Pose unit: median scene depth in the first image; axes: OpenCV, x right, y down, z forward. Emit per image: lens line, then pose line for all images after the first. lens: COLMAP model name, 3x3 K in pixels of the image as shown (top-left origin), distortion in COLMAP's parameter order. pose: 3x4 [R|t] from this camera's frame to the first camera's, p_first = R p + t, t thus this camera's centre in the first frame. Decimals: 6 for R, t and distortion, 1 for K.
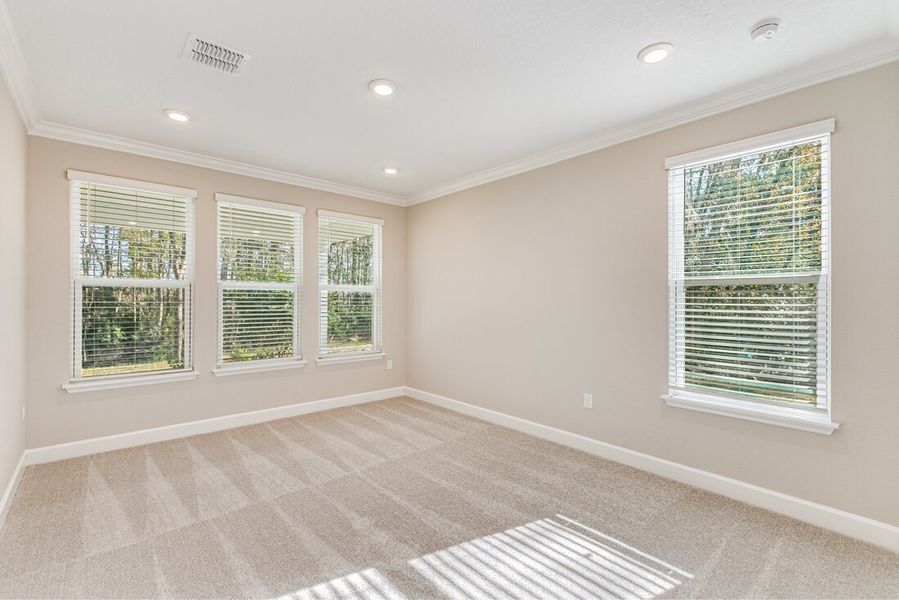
lens RADIAL K [[396.2, 0, 445.2], [0, 396.2, 300.6], [0, 0, 1]] dist [0.000151, -0.000023]
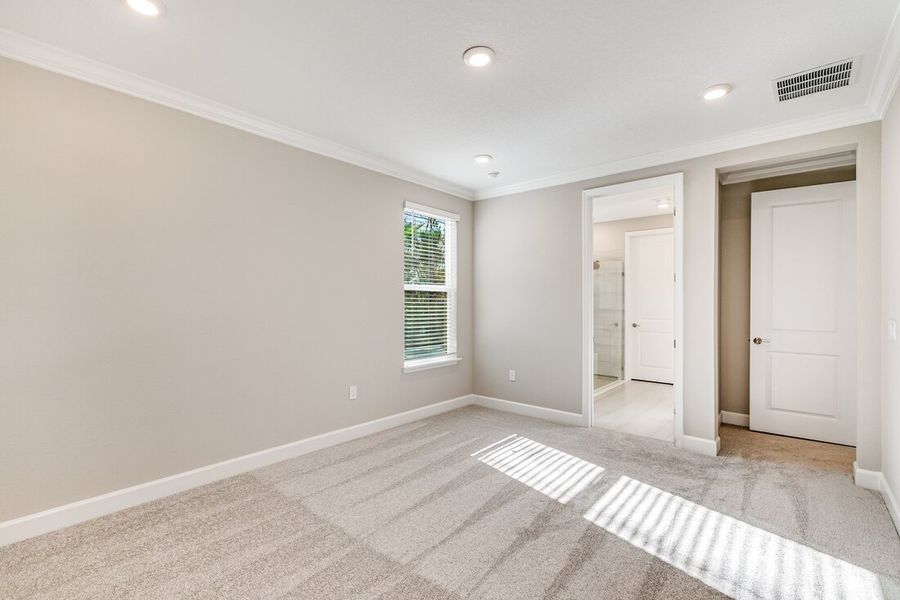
lens RADIAL K [[396.6, 0, 441.7], [0, 396.6, 295.0], [0, 0, 1]] dist [0.000151, -0.000023]
pose [[-0.110518, 0.002192, 0.993872, -1.320551], [-0.001540, 0.999996, -0.002377, -0.035579], [-0.993873, -0.001793, -0.110514, 1.496972]]
